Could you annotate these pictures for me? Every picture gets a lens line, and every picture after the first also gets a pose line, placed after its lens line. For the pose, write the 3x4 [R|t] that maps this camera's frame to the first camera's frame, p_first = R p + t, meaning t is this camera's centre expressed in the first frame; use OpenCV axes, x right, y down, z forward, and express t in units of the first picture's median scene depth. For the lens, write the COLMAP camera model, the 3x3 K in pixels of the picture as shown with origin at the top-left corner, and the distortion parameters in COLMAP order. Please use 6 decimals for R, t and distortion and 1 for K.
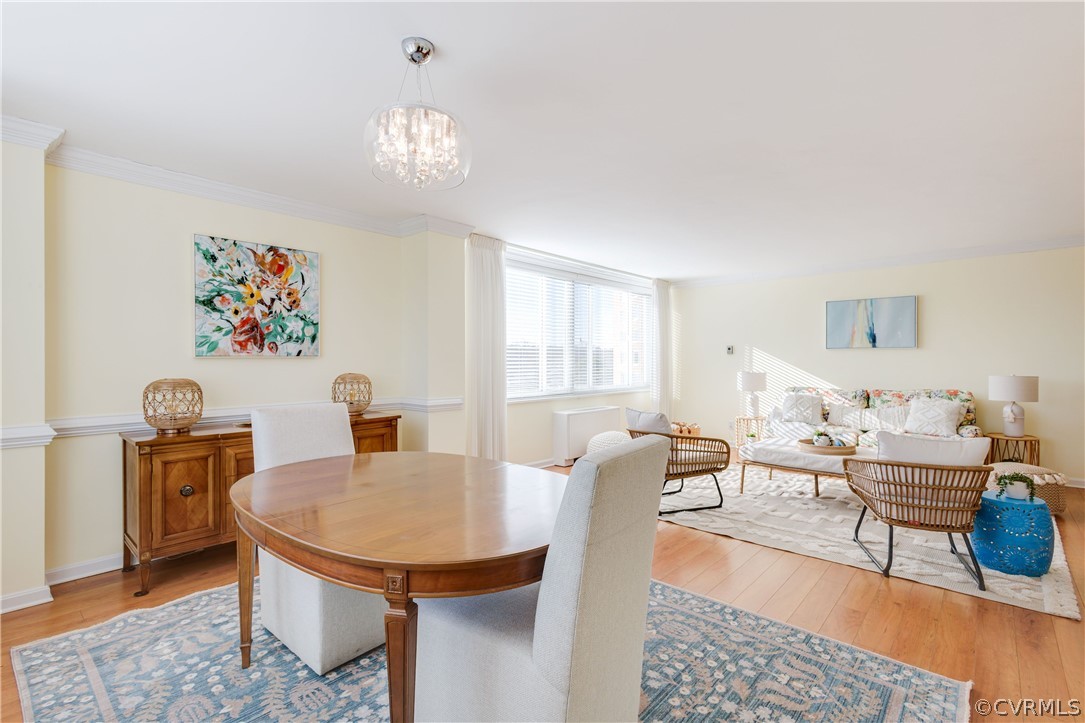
lens RADIAL K [[505.8, 0, 539.3], [0, 505.8, 359.3], [0, 0, 1]] dist [0.002748, 0.000707]
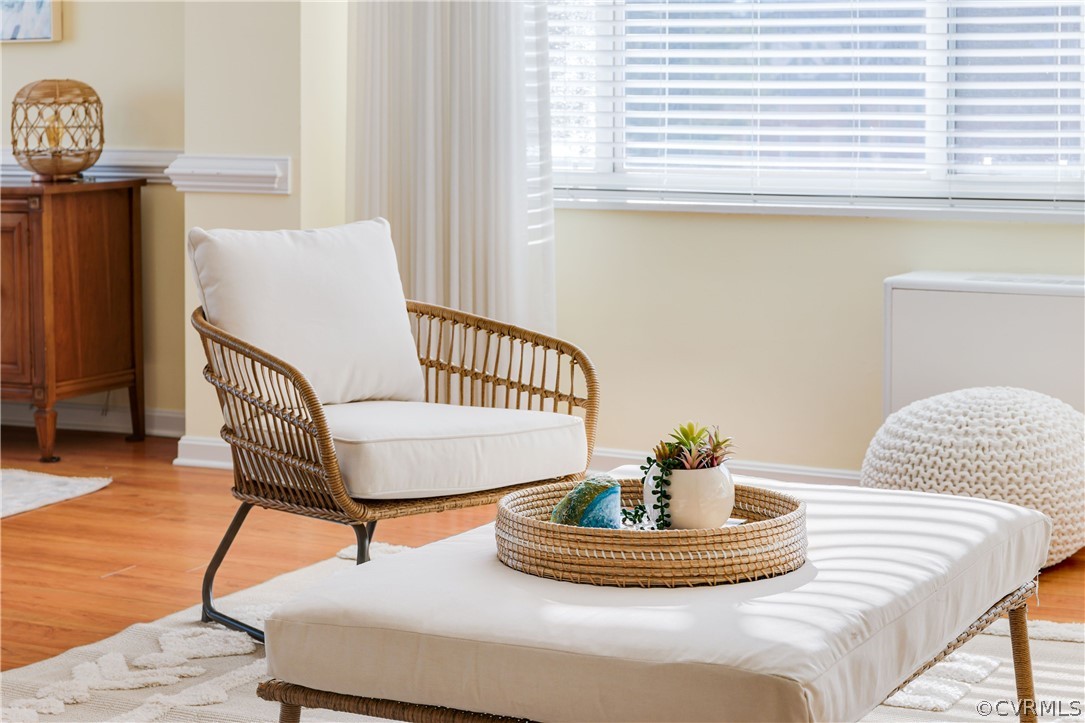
lens RADIAL K [[2220.4, 0, 541.0], [0, 2220.4, 96.5], [0, 0, 1]] dist [-0.025160, -0.122878]
pose [[0.271672, 0.006145, -0.962370, 1.486177], [0.004875, 0.999958, 0.007761, 0.030433], [0.962378, -0.006800, 0.271630, 0.915225]]
